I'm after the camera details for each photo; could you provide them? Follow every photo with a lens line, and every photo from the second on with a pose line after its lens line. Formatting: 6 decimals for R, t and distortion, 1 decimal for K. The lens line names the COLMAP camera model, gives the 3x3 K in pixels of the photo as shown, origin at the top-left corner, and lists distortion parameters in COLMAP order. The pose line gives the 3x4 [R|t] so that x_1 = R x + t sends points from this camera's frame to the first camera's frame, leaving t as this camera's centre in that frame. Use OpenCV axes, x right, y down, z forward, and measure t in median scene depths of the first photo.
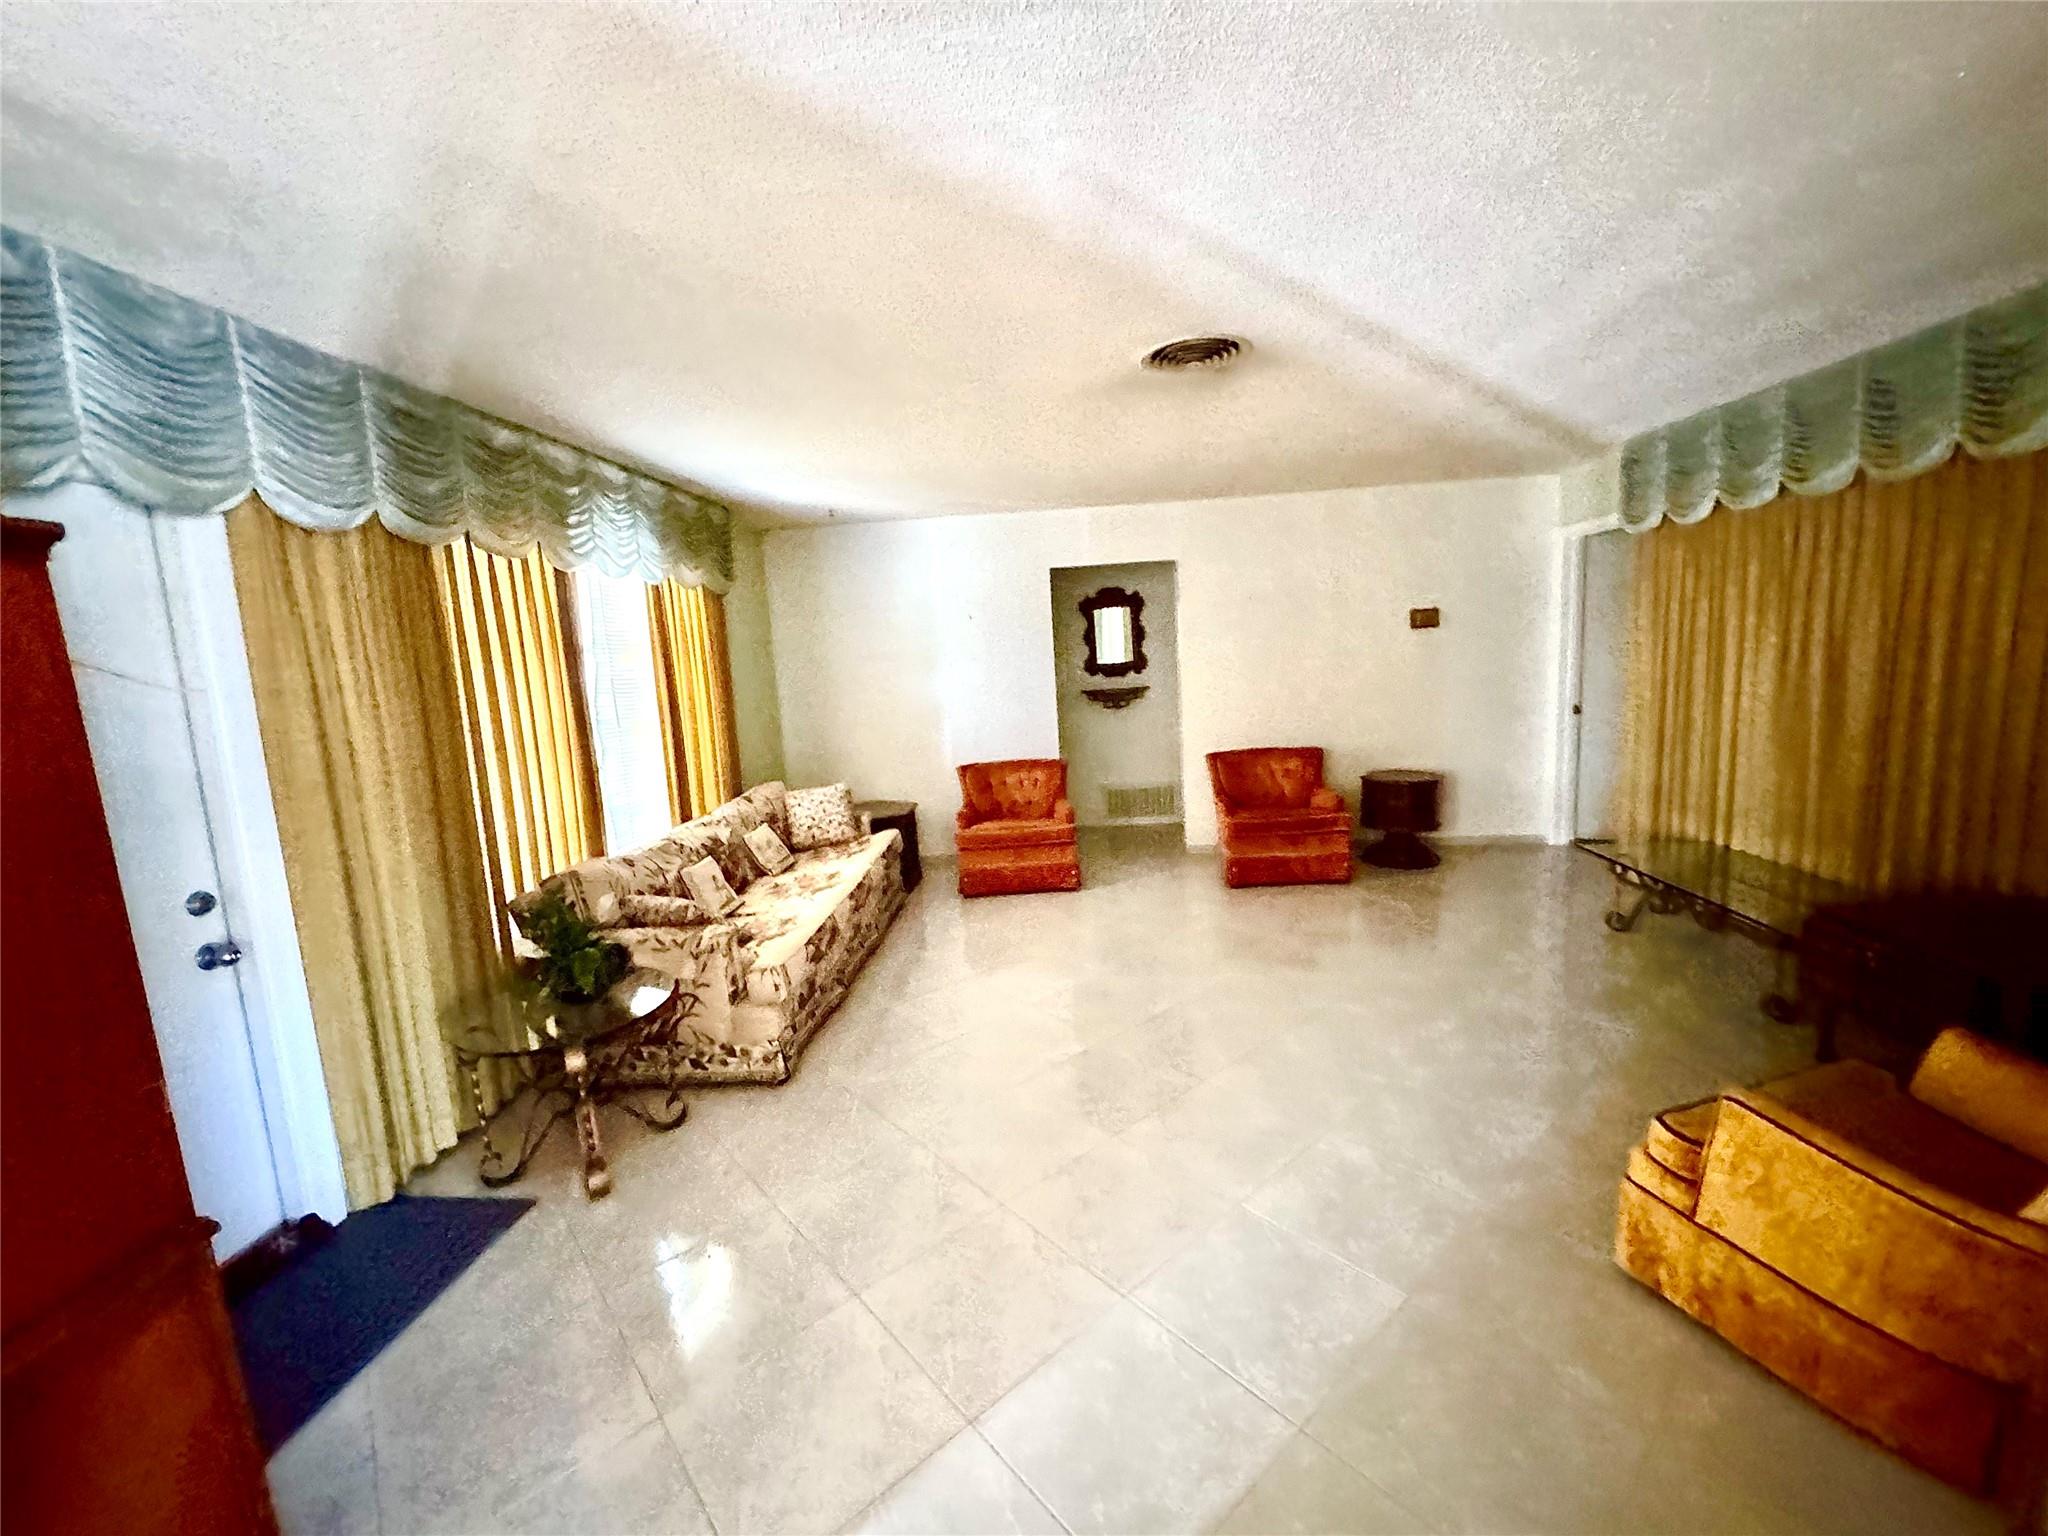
lens RADIAL K [[821.8, 0, 1010.9], [0, 821.8, 763.3], [0, 0, 1]] dist [0.000104, 0.000269]
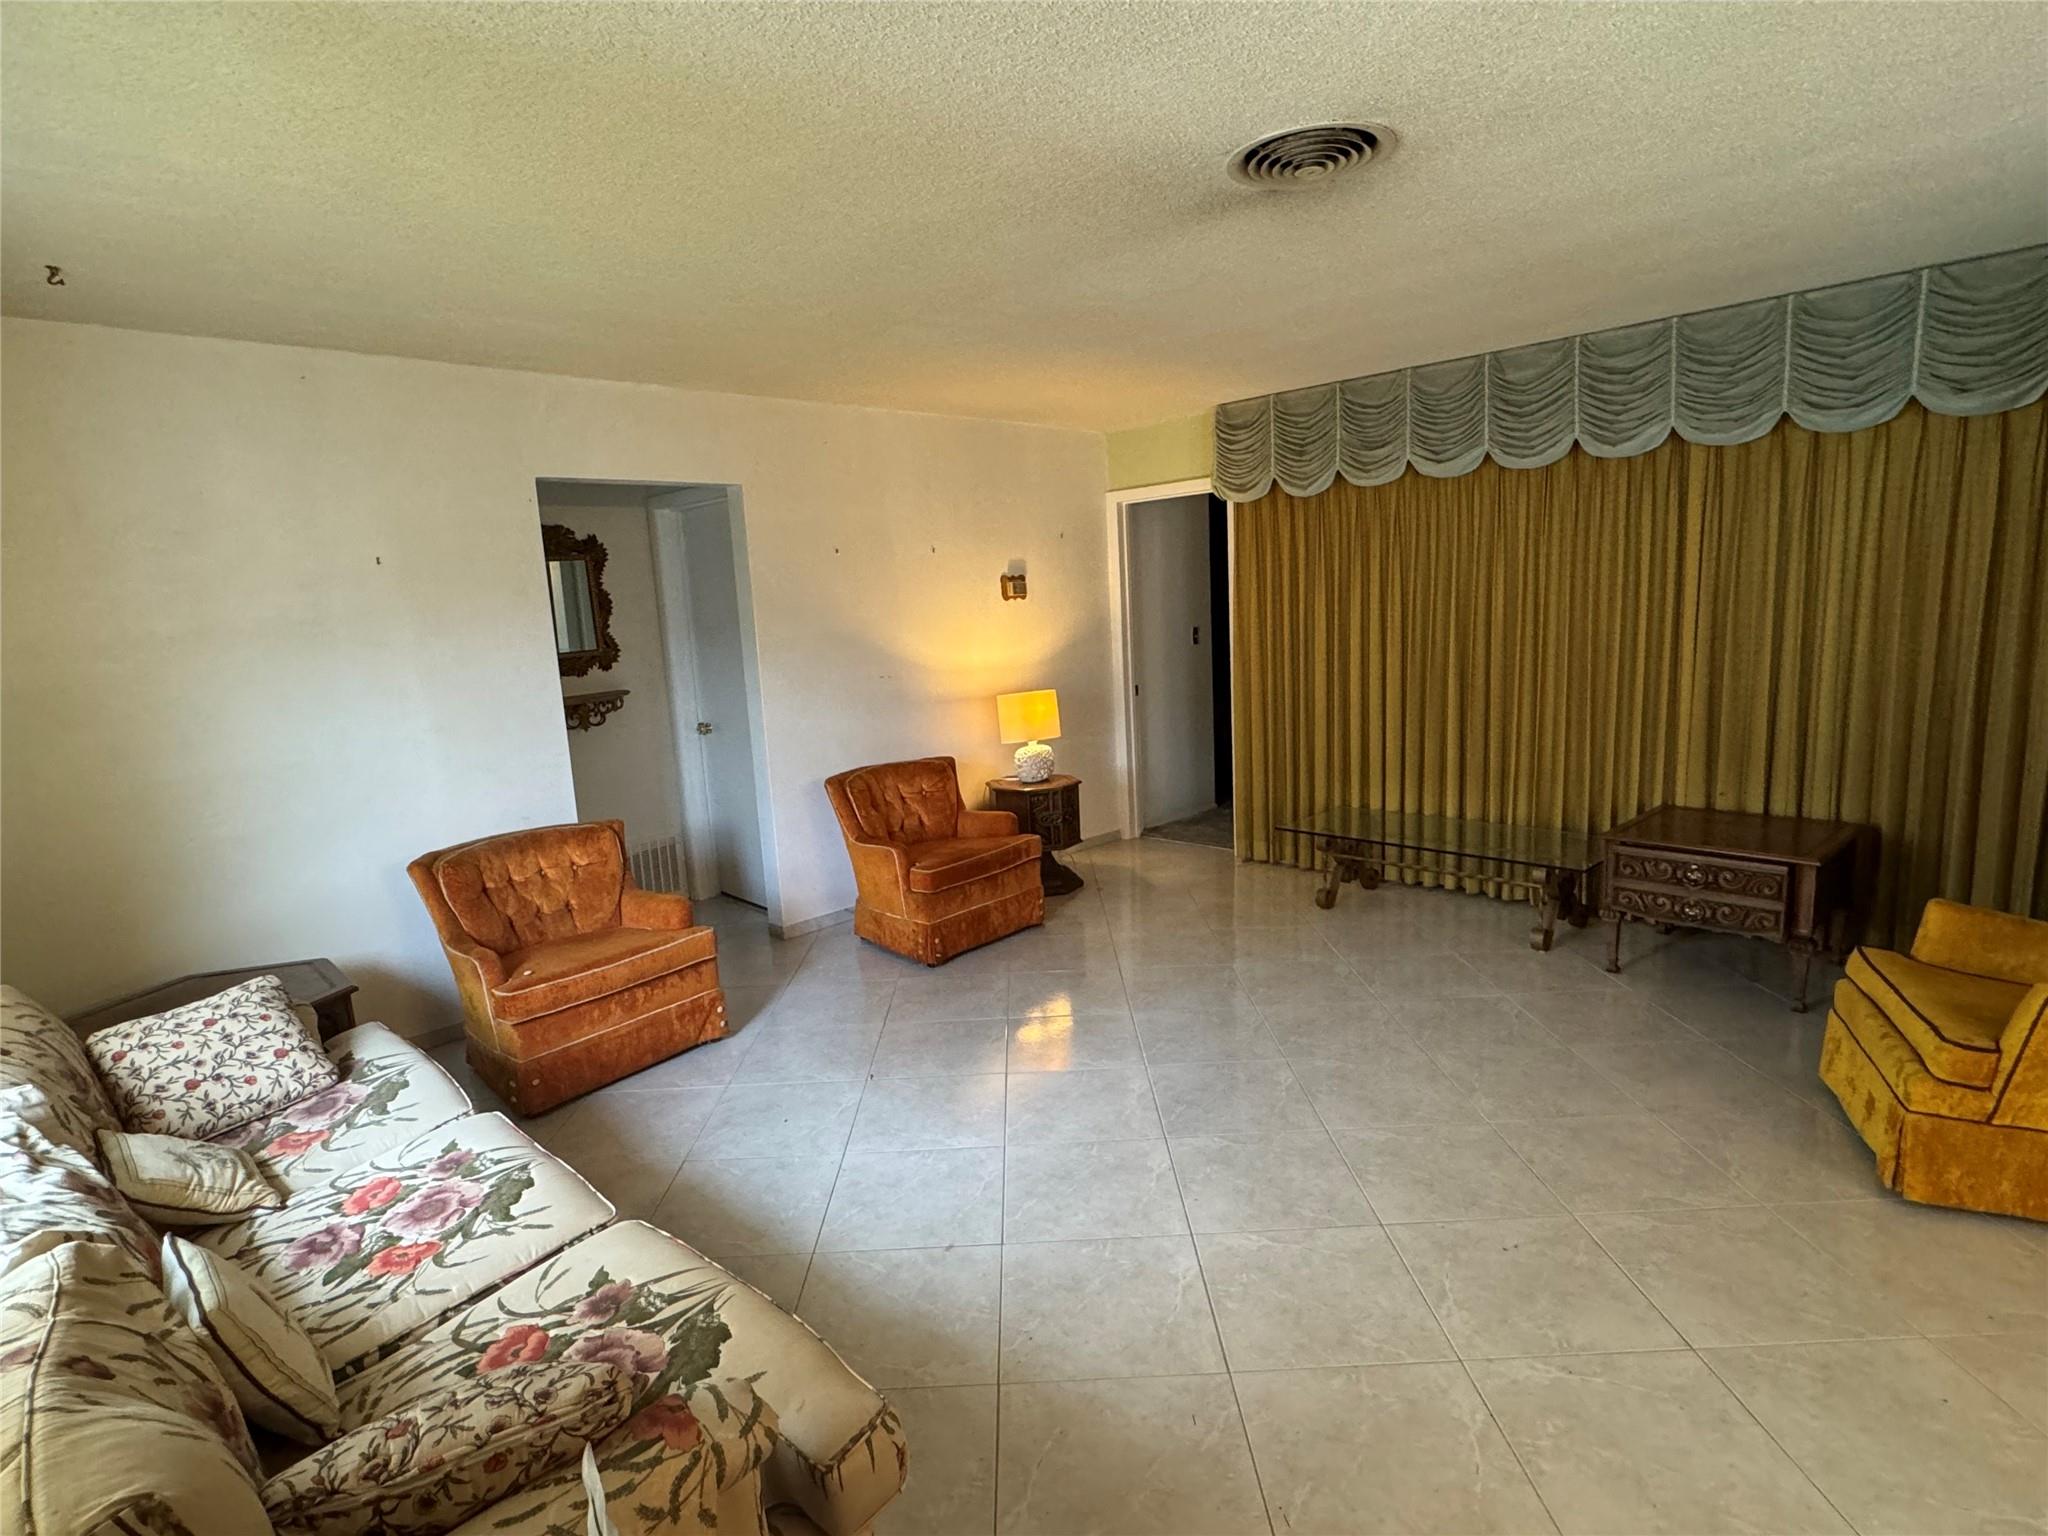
lens RADIAL K [[1015.1, 0, 1024.0], [0, 1015.1, 768.0], [0, 0, 1]] dist [-0.001810, -0.000641]
pose [[0.663171, -0.102547, 0.741409, -0.291856], [0.113013, 0.992932, 0.036248, -0.037271], [-0.739886, 0.059750, 0.670073, 0.359294]]
